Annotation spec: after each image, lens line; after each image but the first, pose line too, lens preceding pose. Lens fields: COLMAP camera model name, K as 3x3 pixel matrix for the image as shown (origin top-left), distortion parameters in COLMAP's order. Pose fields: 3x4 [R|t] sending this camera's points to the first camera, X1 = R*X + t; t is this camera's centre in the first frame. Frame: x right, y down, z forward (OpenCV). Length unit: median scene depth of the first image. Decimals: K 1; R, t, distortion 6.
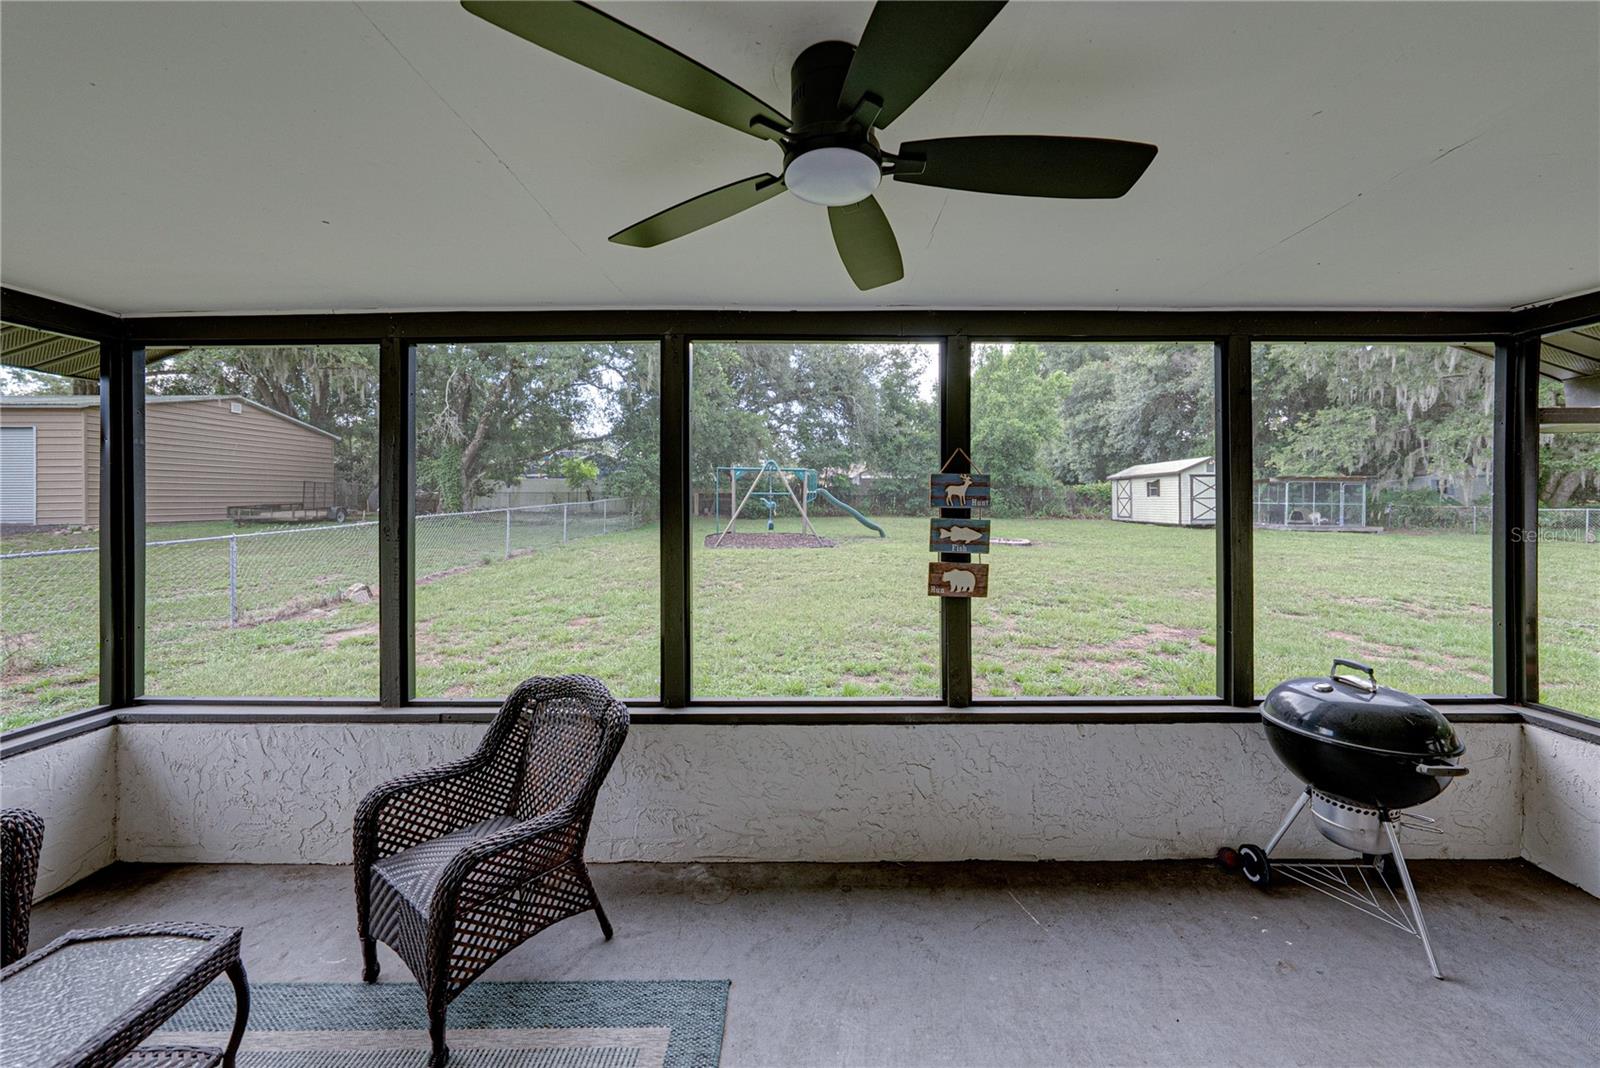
lens RADIAL K [[558.7, 0, 814.5], [0, 558.7, 497.3], [0, 0, 1]] dist [-0.002631, 0.000284]
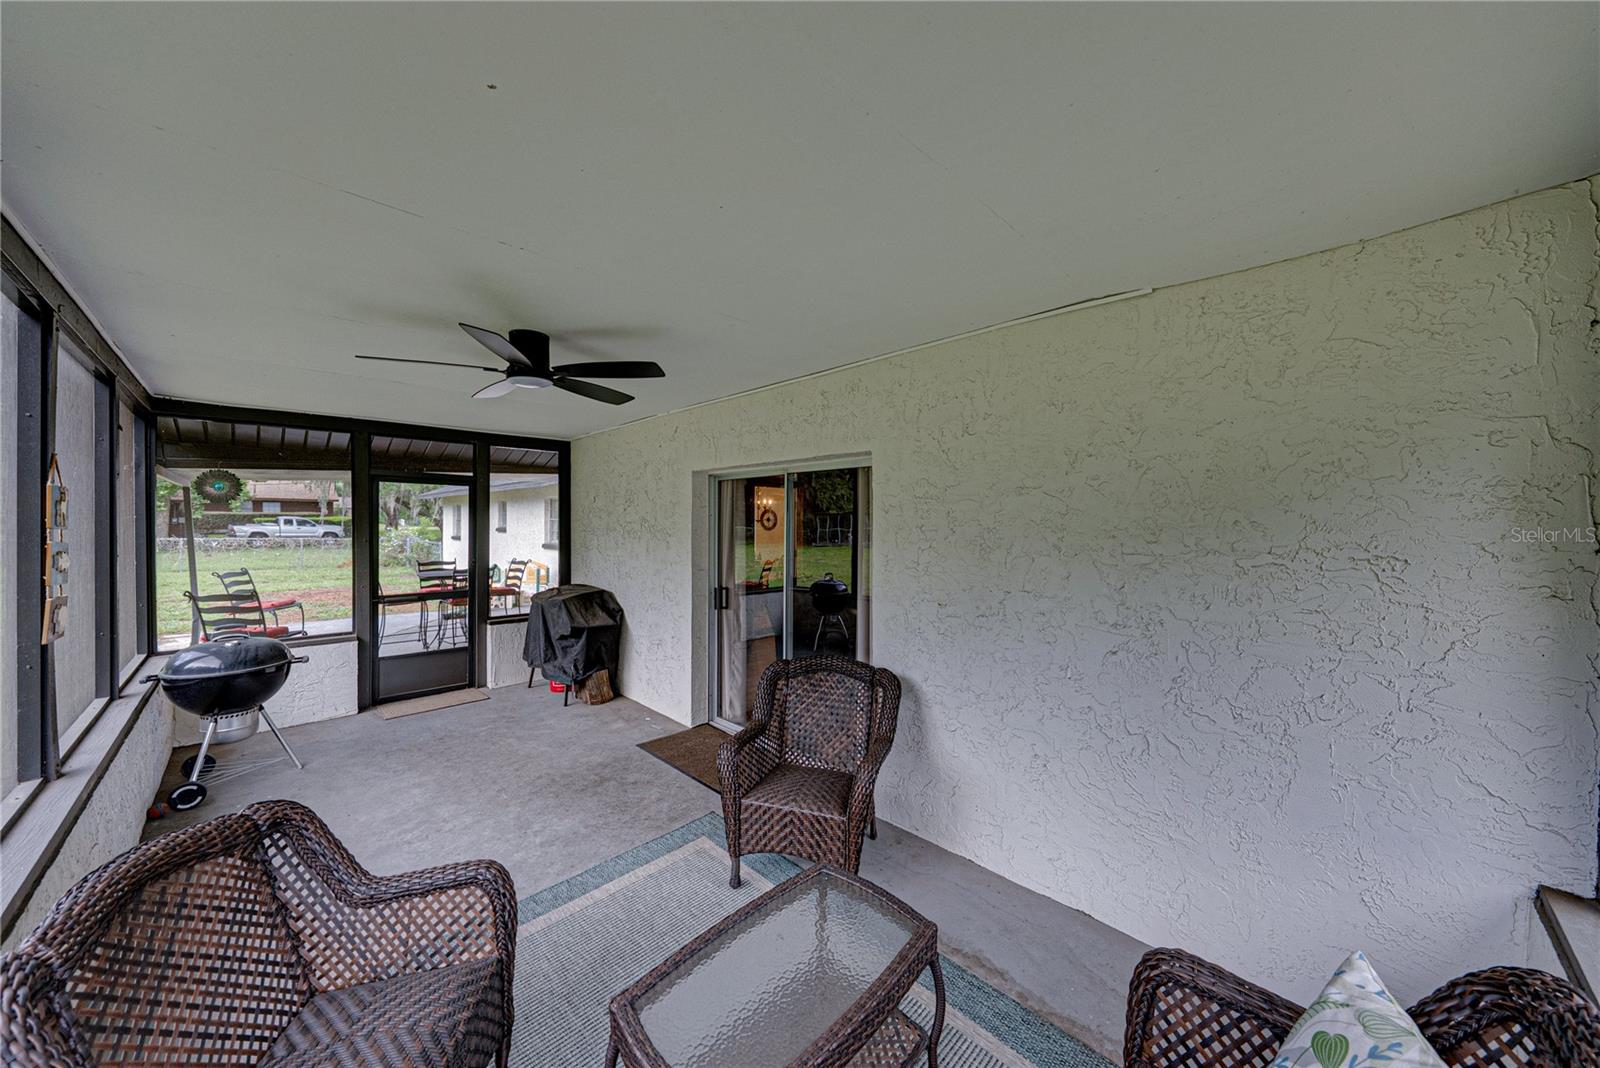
lens RADIAL K [[558.7, 0, 822.8], [0, 558.7, 525.7], [0, 0, 1]] dist [-0.002631, 0.000284]
pose [[-0.713010, -0.003230, 0.701146, -1.076554], [-0.002475, 0.999995, 0.002090, 0.008704], [-0.701149, -0.000245, -0.713014, 0.781437]]
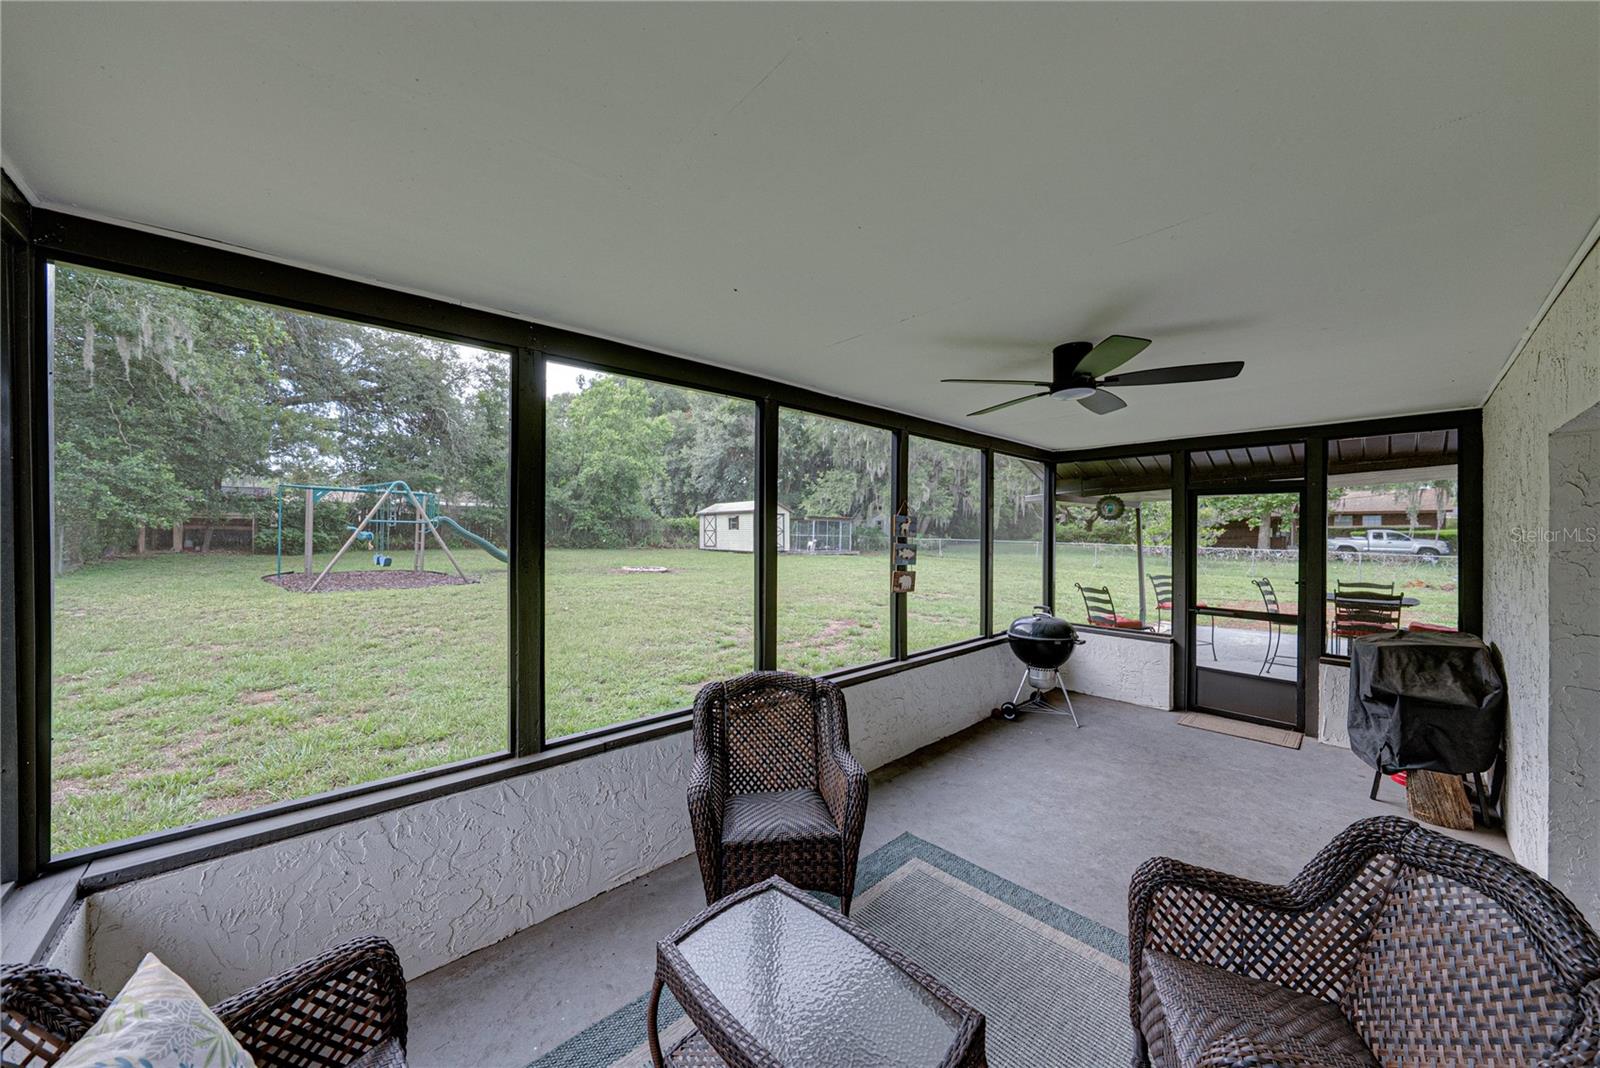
lens RADIAL K [[558.7, 0, 793.4], [0, 558.7, 532.3], [0, 0, 1]] dist [-0.002631, 0.000284]
pose [[0.732537, 0.005838, 0.680702, -1.047285], [-0.009931, 0.999948, 0.002111, 0.005343], [-0.680654, -0.008306, 0.732558, 0.039534]]
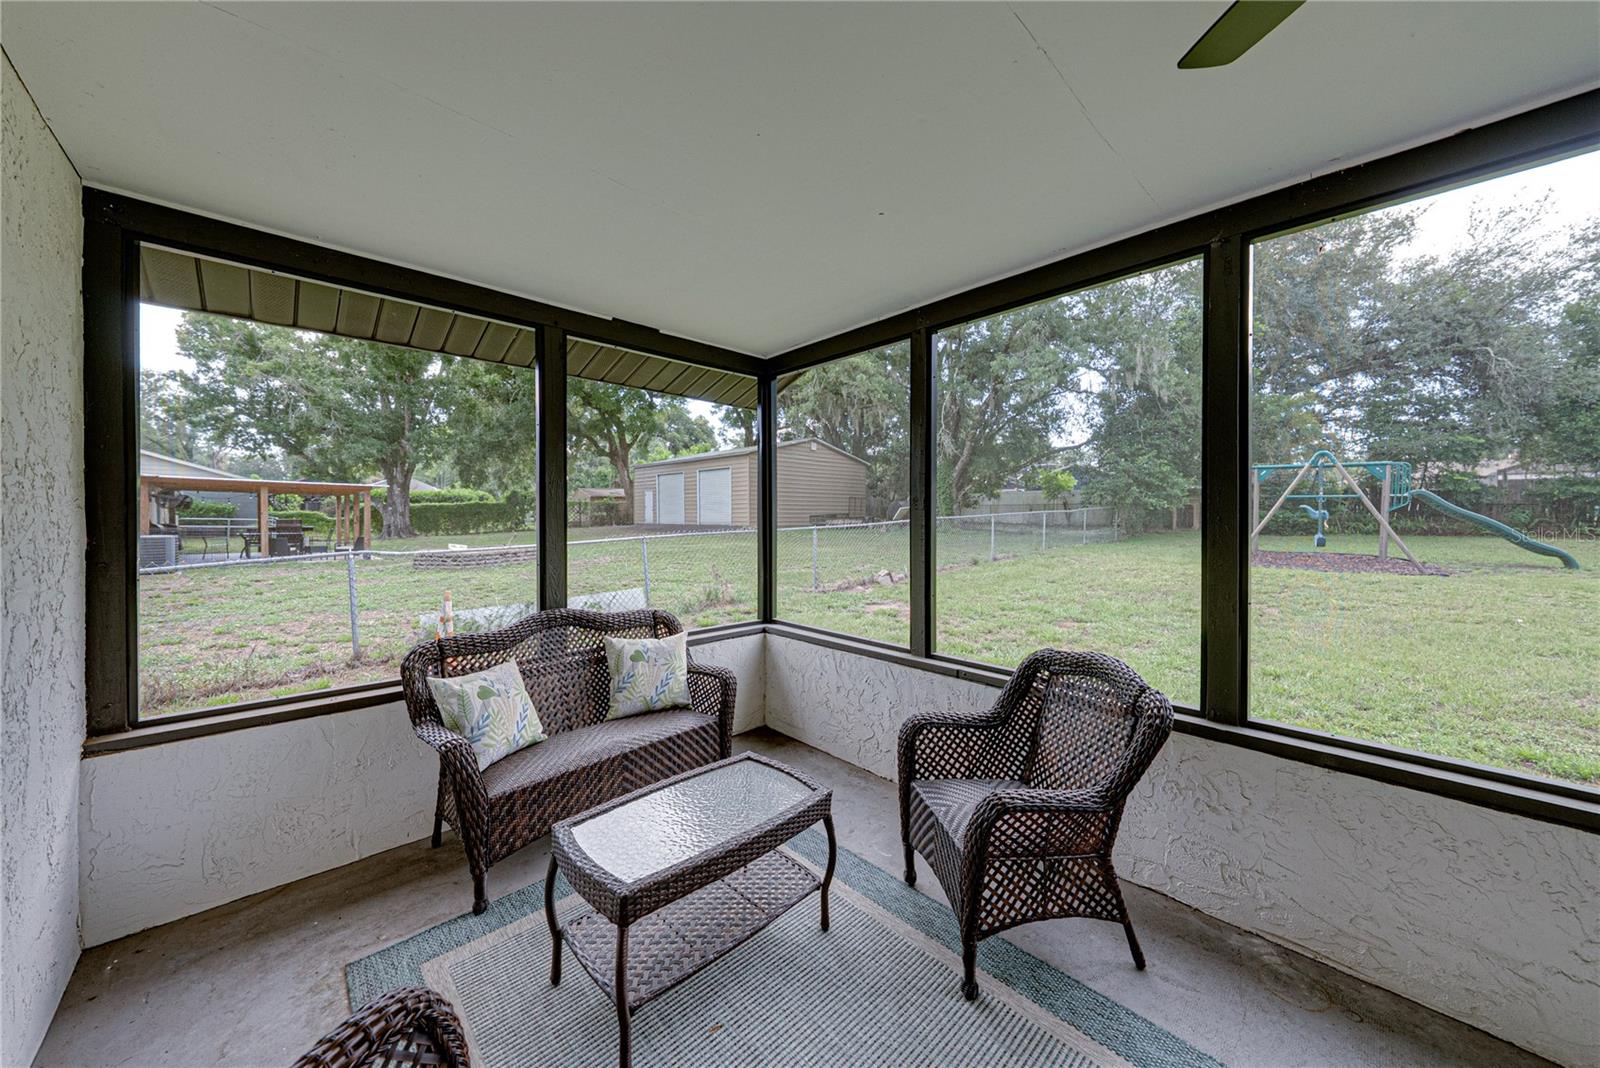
lens RADIAL K [[558.7, 0, 815.2], [0, 558.7, 518.8], [0, 0, 1]] dist [-0.002631, 0.000284]
pose [[0.696759, 0.006808, -0.717273, -0.088515], [-0.000181, 0.999957, 0.009314, 0.083829], [0.717305, -0.006360, 0.696730, 0.056248]]
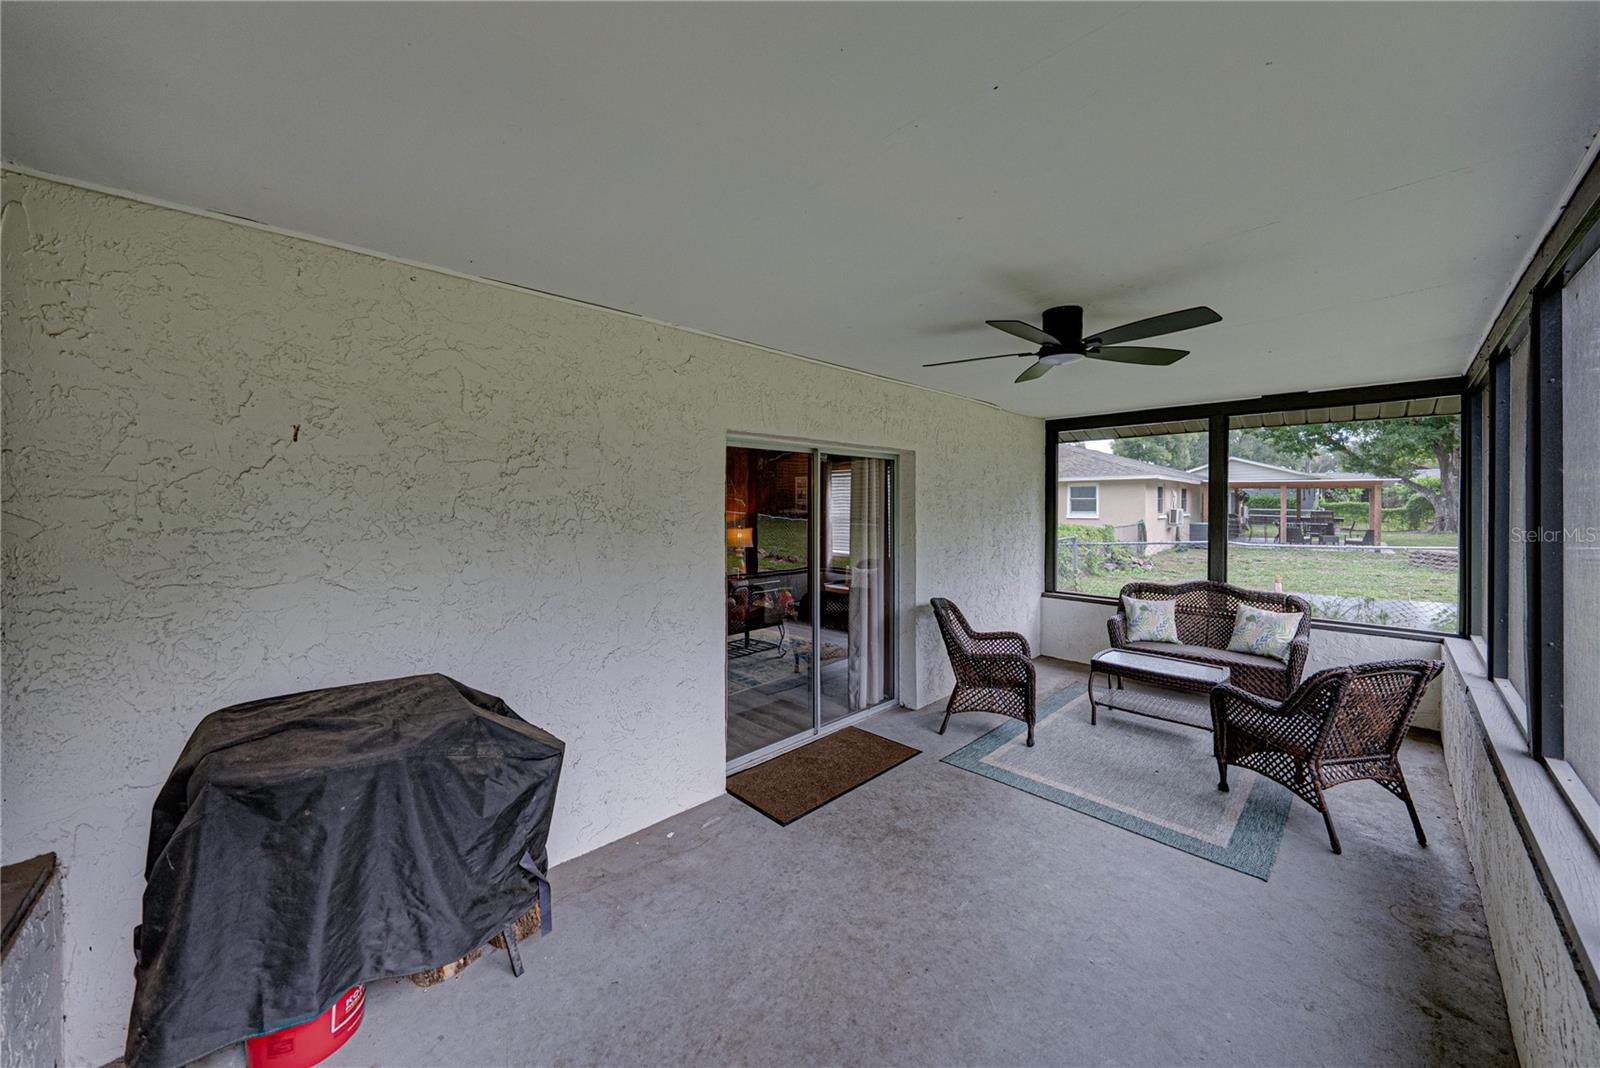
lens RADIAL K [[558.7, 0, 795.3], [0, 558.7, 524.7], [0, 0, 1]] dist [-0.002631, 0.000284]
pose [[-0.727701, 0.030608, -0.685211, 1.020885], [0.009875, 0.999368, 0.034154, 0.008745], [0.685823, 0.018088, -0.727543, 0.820818]]
